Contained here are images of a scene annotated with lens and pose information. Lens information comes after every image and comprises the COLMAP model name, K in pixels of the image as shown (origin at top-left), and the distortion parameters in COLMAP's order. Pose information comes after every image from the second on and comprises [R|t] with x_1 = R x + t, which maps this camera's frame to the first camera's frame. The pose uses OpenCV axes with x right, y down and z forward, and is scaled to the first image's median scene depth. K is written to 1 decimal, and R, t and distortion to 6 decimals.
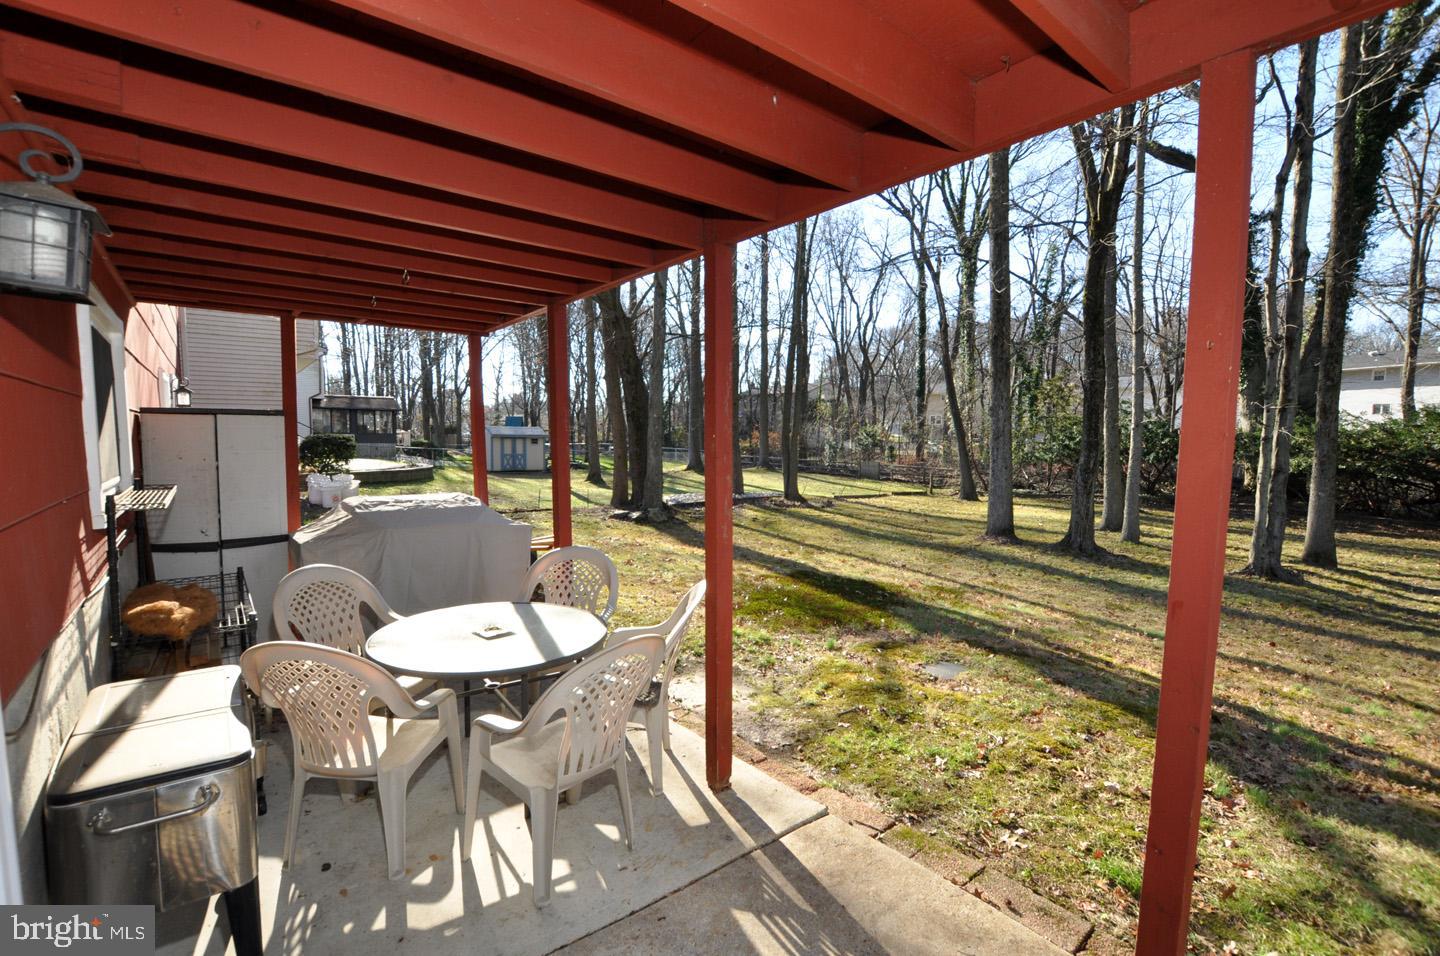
lens RADIAL K [[637.4, 0, 720.0], [0, 637.4, 478.0], [0, 0, 1]] dist [-0.019692, 0.000229]
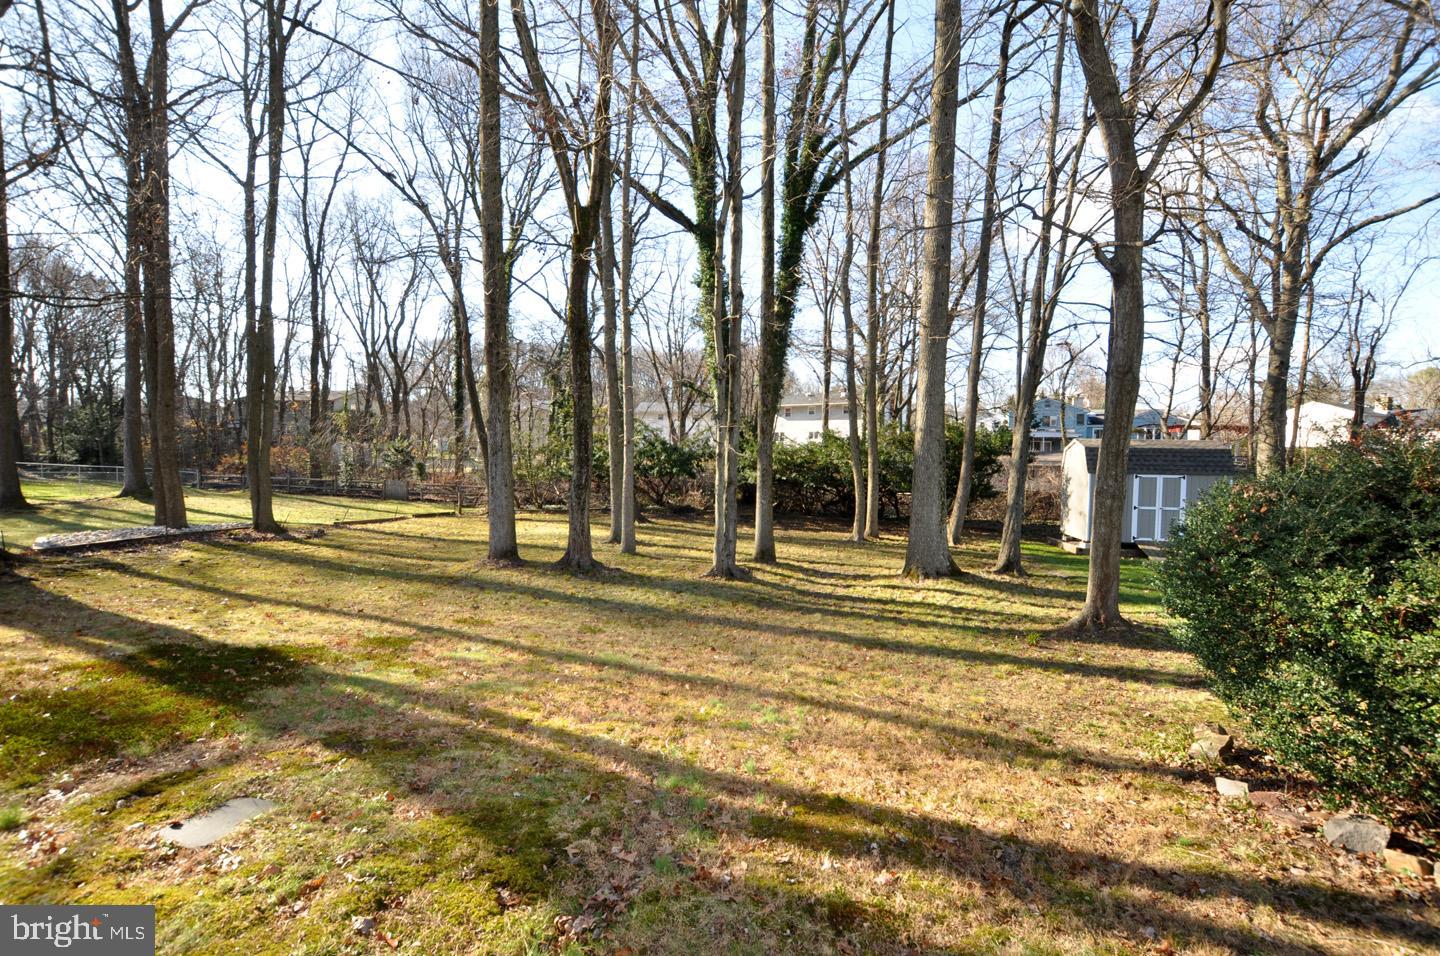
lens RADIAL K [[622.3, 0, 720.0], [0, 622.3, 478.0], [0, 0, 1]] dist [-0.041602, 0.000221]
pose [[0.795274, -0.015341, 0.606056, 0.172339], [0.031597, 0.999370, -0.016166, -0.002431], [-0.605426, 0.032006, 0.795258, 0.103027]]
